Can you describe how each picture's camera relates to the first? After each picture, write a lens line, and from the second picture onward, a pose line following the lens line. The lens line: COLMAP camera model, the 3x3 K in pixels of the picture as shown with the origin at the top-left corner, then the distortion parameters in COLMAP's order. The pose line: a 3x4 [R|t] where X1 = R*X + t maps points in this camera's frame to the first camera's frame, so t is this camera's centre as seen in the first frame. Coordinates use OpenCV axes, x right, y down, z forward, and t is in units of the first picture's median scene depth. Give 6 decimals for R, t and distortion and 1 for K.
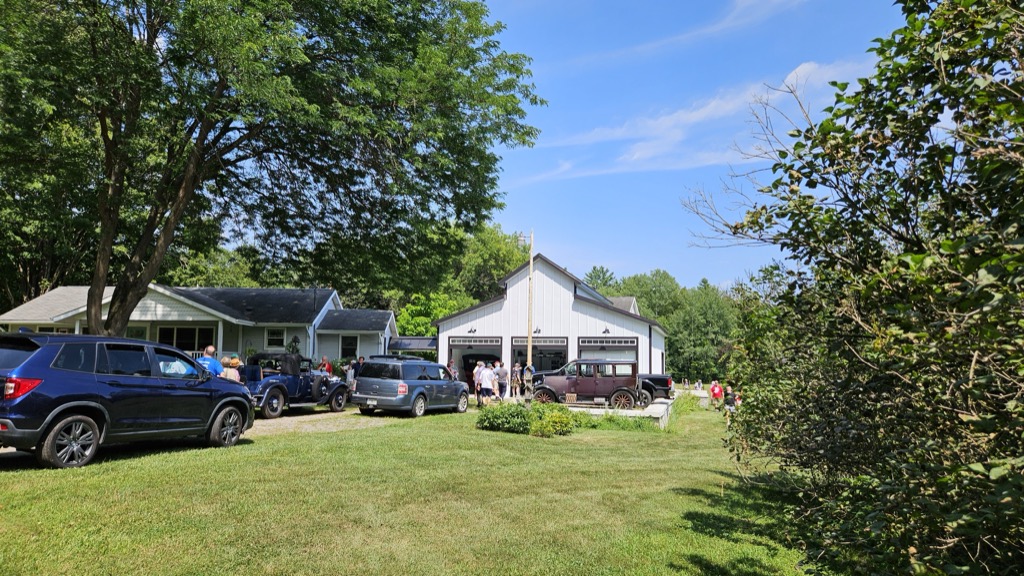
lens RADIAL K [[675.4, 0, 513.8], [0, 675.4, 314.5], [0, 0, 1]] dist [0.065581, -0.065250]
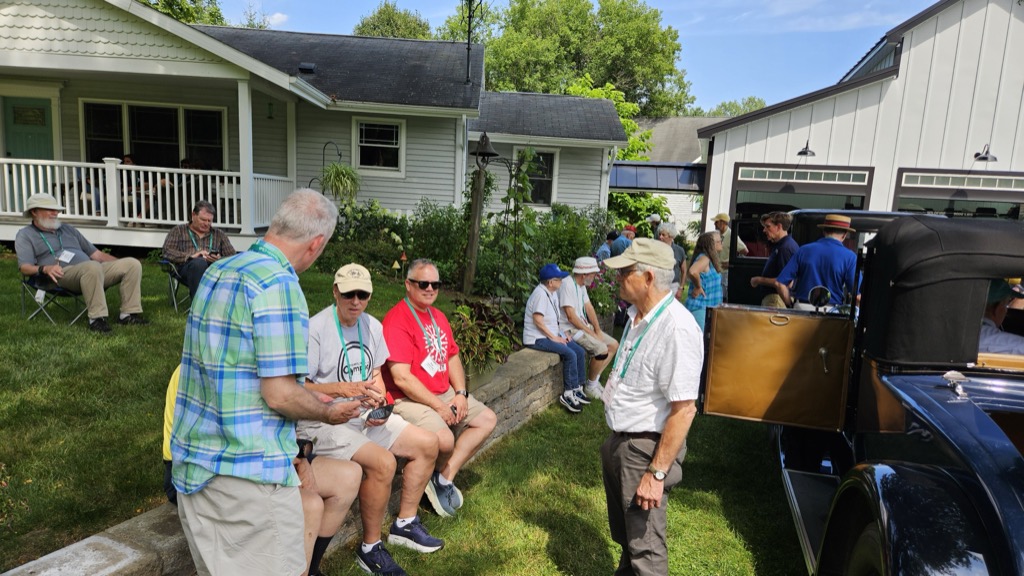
lens RADIAL K [[675.4, 0, 513.8], [0, 675.4, 314.5], [0, 0, 1]] dist [0.065581, -0.065250]
pose [[0.999182, 0.037702, 0.014654, -0.252777], [-0.040053, 0.972785, 0.228222, 0.033871], [-0.005651, -0.228622, 0.973499, 0.553339]]
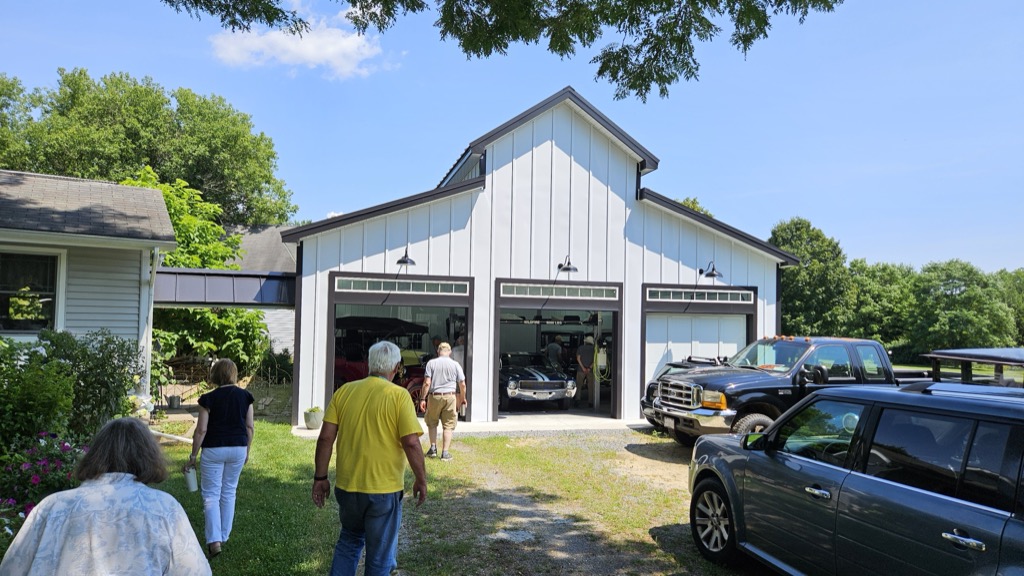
lens RADIAL K [[675.4, 0, 513.8], [0, 675.4, 314.5], [0, 0, 1]] dist [0.065581, -0.065250]
pose [[0.852308, 0.008428, 0.522972, -0.214838], [-0.039214, 0.998086, 0.047824, 0.034792], [-0.521568, -0.061269, 0.851007, 0.633954]]
